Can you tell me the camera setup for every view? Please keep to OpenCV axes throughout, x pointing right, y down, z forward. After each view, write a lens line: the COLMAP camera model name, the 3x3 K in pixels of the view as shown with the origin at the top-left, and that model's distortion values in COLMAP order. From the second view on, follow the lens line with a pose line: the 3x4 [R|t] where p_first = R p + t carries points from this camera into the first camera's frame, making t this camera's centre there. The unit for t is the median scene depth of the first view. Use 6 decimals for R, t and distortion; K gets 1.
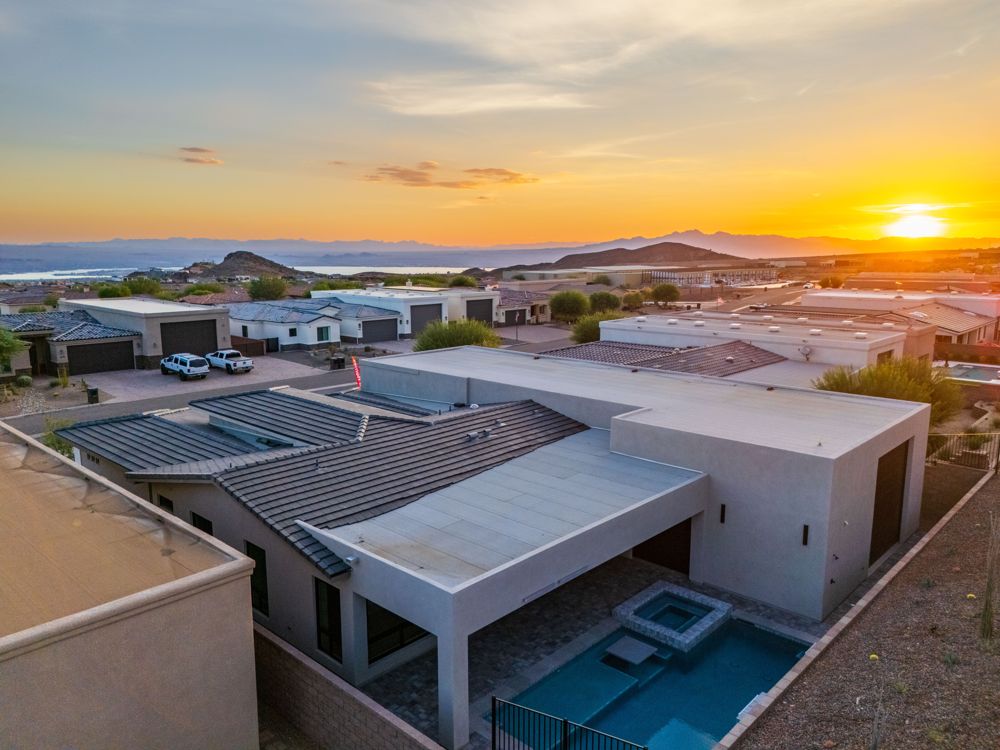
lens RADIAL K [[737.4, 0, 500.0], [0, 737.4, 375.0], [0, 0, 1]] dist [0.033405, -0.006535]
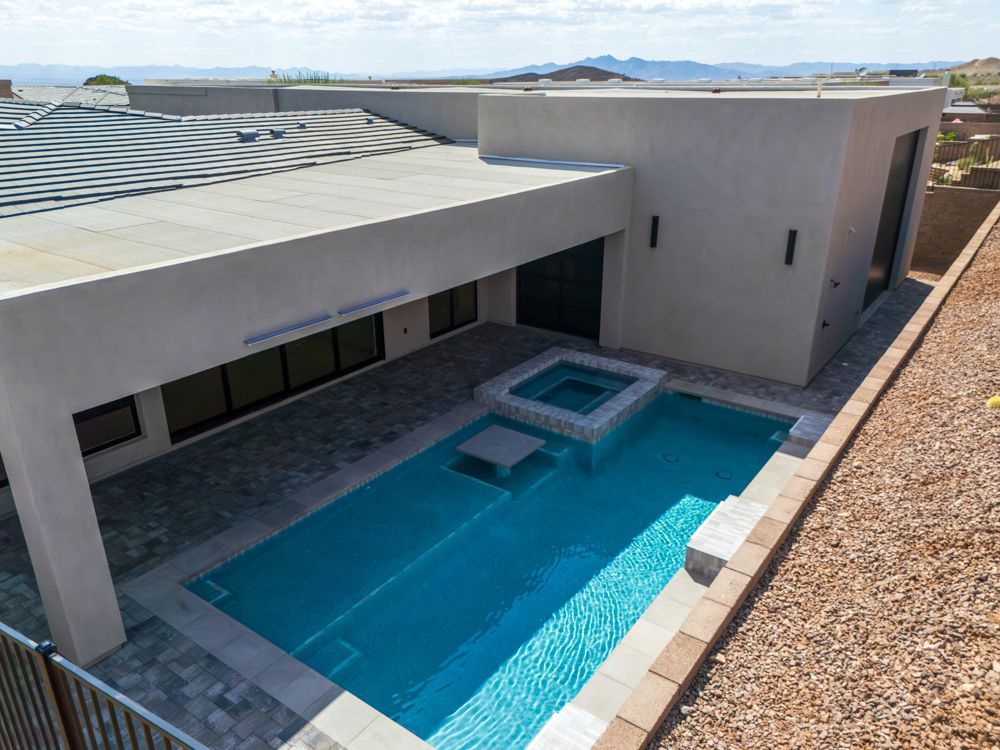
lens RADIAL K [[737.4, 0, 500.0], [0, 737.4, 375.0], [0, 0, 1]] dist [0.033405, -0.006535]
pose [[0.992830, -0.047173, 0.109831, 0.106266], [0.023448, 0.977842, 0.208028, 0.180715], [-0.117211, -0.203961, 0.971937, 0.414752]]
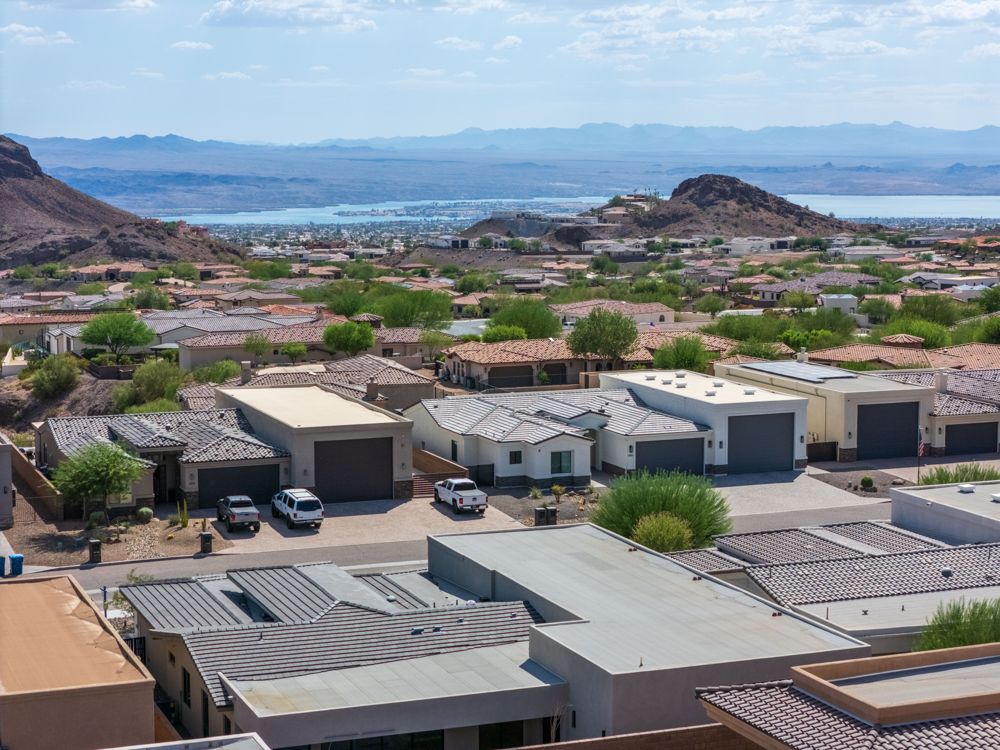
lens RADIAL K [[2084.3, 0, 500.0], [0, 2084.3, 375.0], [0, 0, 1]] dist [-0.059375, -0.332409]
pose [[0.893267, 0.045576, -0.447209, 1.649080], [-0.067575, 0.997157, -0.033353, -0.225865], [0.444417, 0.060013, 0.893807, -1.956774]]
